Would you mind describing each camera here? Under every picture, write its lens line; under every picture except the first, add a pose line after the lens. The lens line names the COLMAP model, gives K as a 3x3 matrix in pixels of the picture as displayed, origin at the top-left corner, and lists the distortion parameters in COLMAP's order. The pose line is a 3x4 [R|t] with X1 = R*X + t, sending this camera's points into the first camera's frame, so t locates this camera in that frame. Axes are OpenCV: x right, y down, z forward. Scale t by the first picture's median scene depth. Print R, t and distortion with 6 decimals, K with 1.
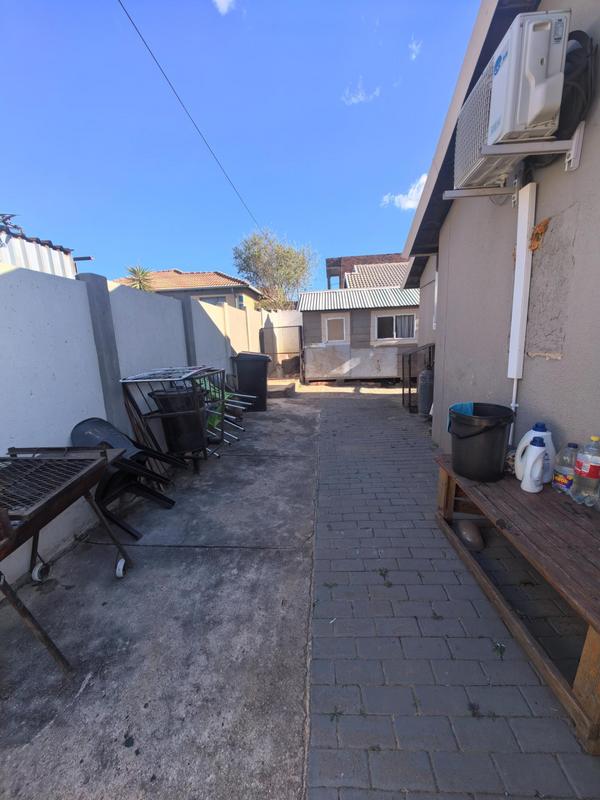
lens RADIAL K [[305.0, 0, 300.4], [0, 305.0, 403.3], [0, 0, 1]] dist [0.011264, -0.009042]
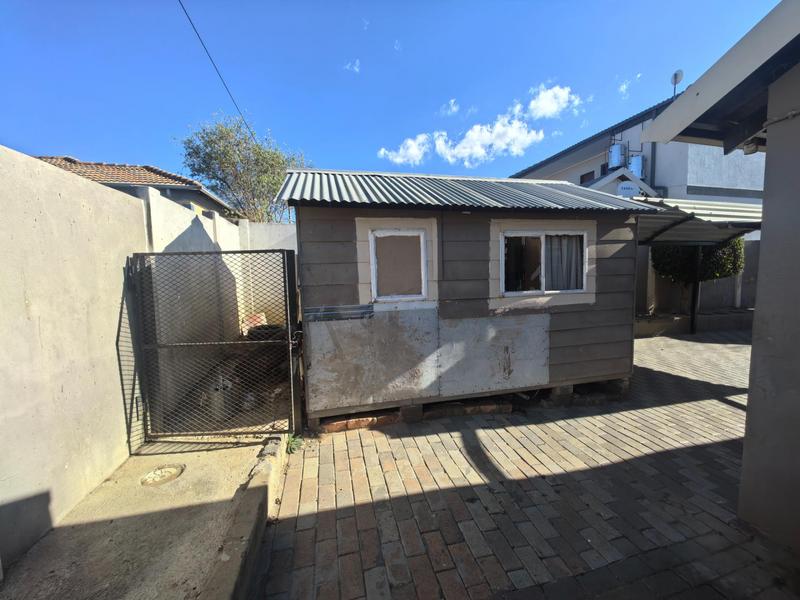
lens RADIAL K [[305.0, 0, 401.9], [0, 305.0, 299.0], [0, 0, 1]] dist [0.011264, -0.009042]
pose [[0.944373, -0.009392, 0.328743, 0.005902], [0.050546, 0.991861, -0.116863, -0.162676], [-0.324970, 0.126979, 0.937161, 0.676195]]
